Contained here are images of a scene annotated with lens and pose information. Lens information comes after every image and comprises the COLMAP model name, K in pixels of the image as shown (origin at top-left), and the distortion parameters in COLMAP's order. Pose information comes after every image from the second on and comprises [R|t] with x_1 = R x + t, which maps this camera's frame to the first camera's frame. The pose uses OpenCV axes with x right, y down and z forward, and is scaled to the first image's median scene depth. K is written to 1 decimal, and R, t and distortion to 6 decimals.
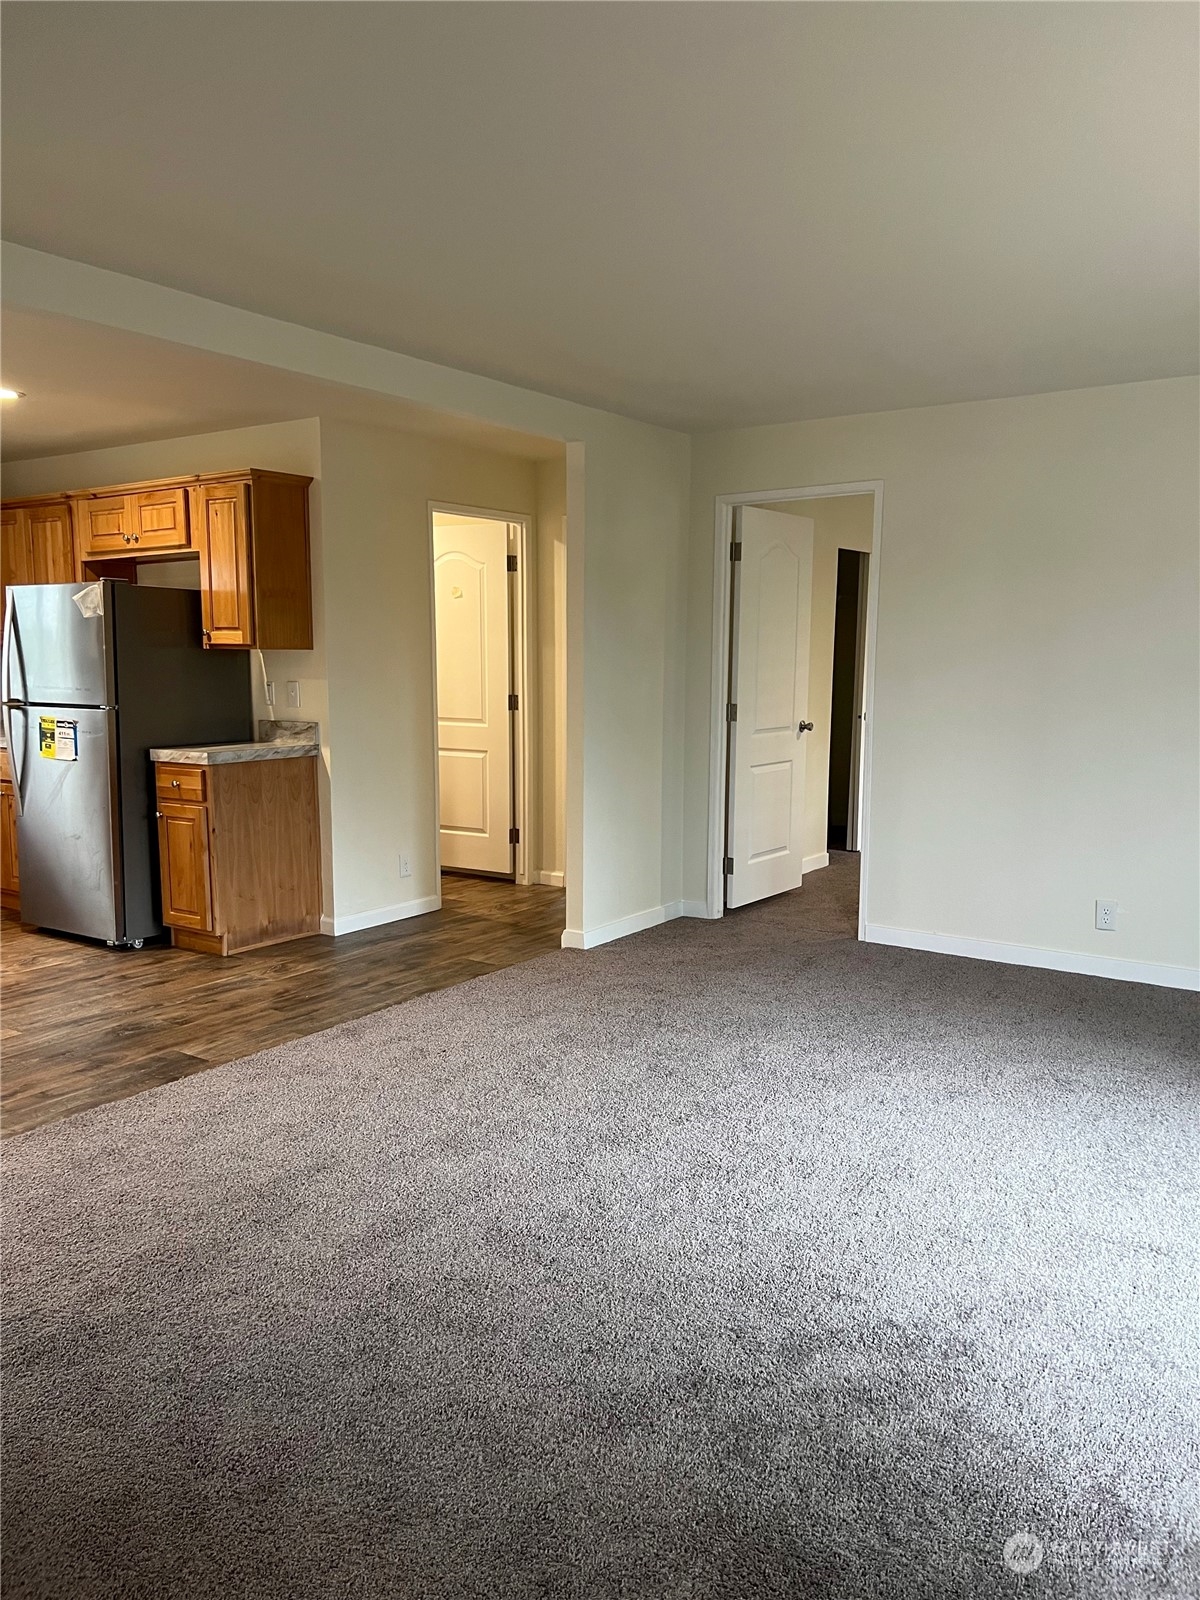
lens RADIAL K [[1200.8, 0, 611.3], [0, 1200.8, 807.4], [0, 0, 1]] dist [0.063871, -0.071836]
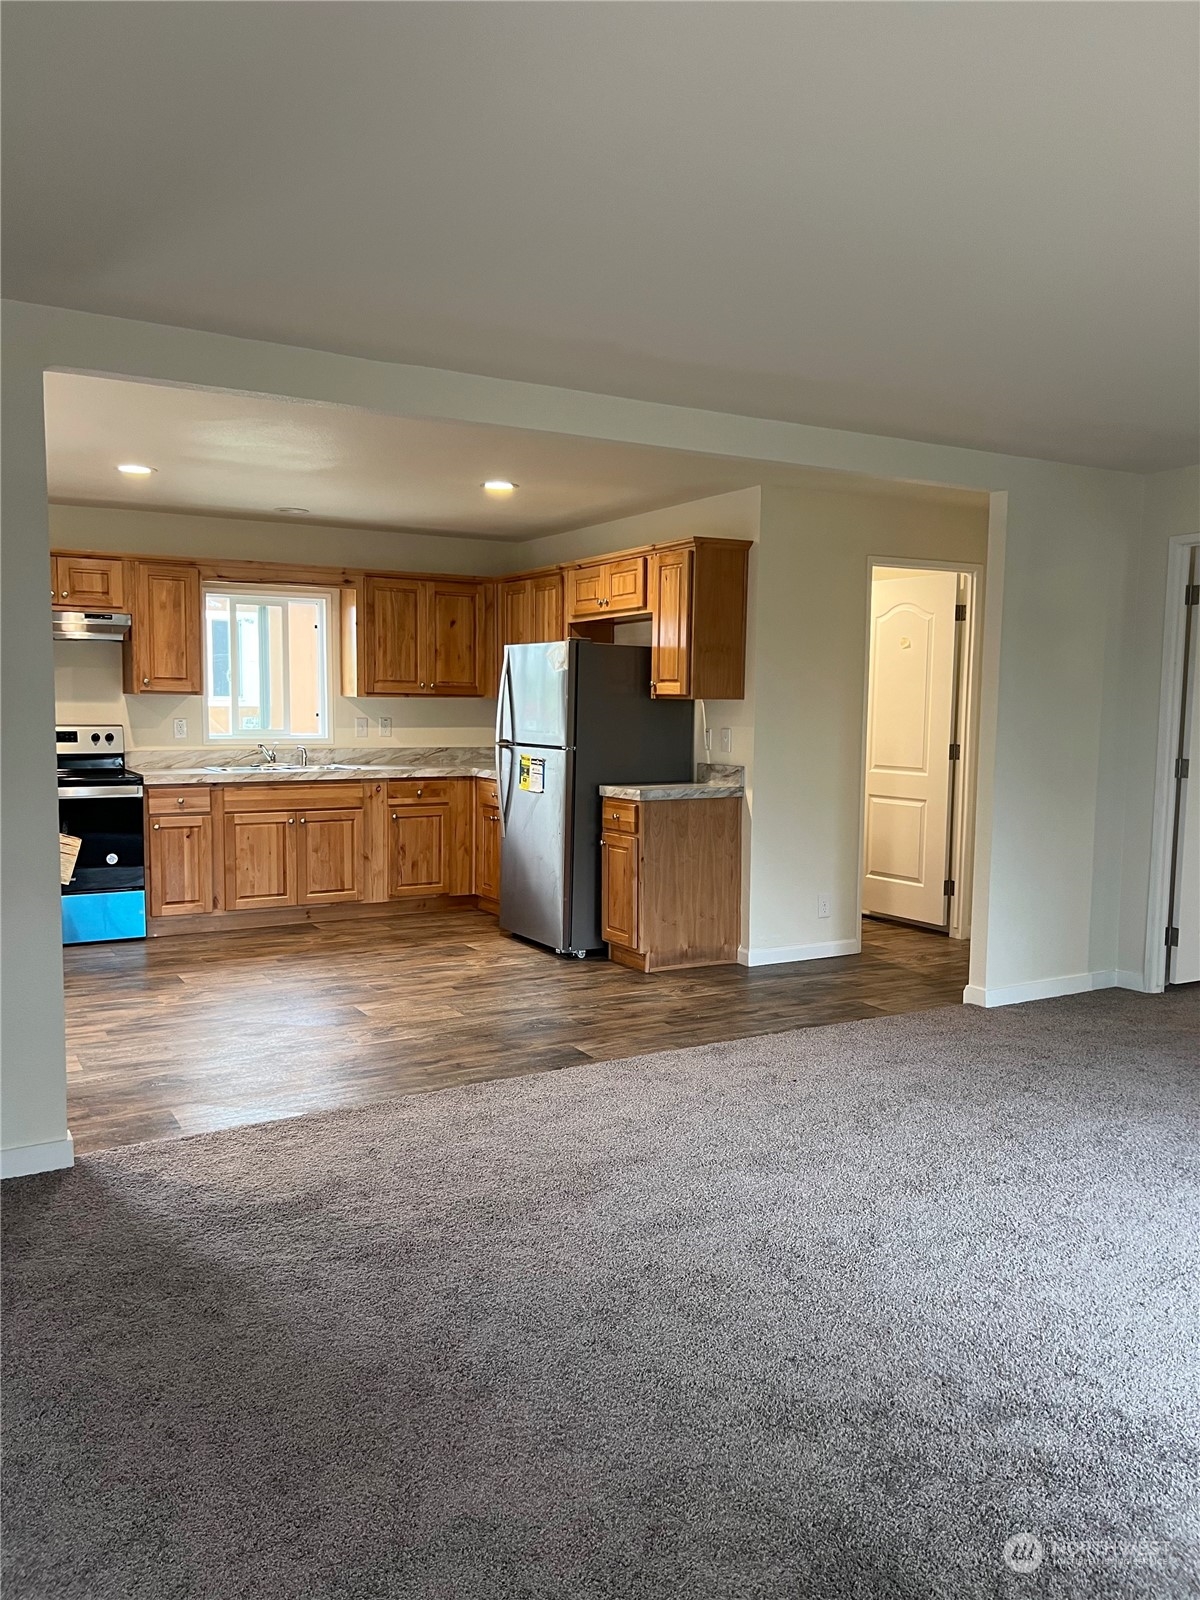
lens RADIAL K [[1200.8, 0, 614.1], [0, 1200.8, 811.1], [0, 0, 1]] dist [0.063871, -0.071836]
pose [[0.903835, 0.046812, -0.425313, 0.115560], [-0.062752, 0.997752, -0.023538, 0.002299], [0.423255, 0.047964, 0.904740, -0.019875]]
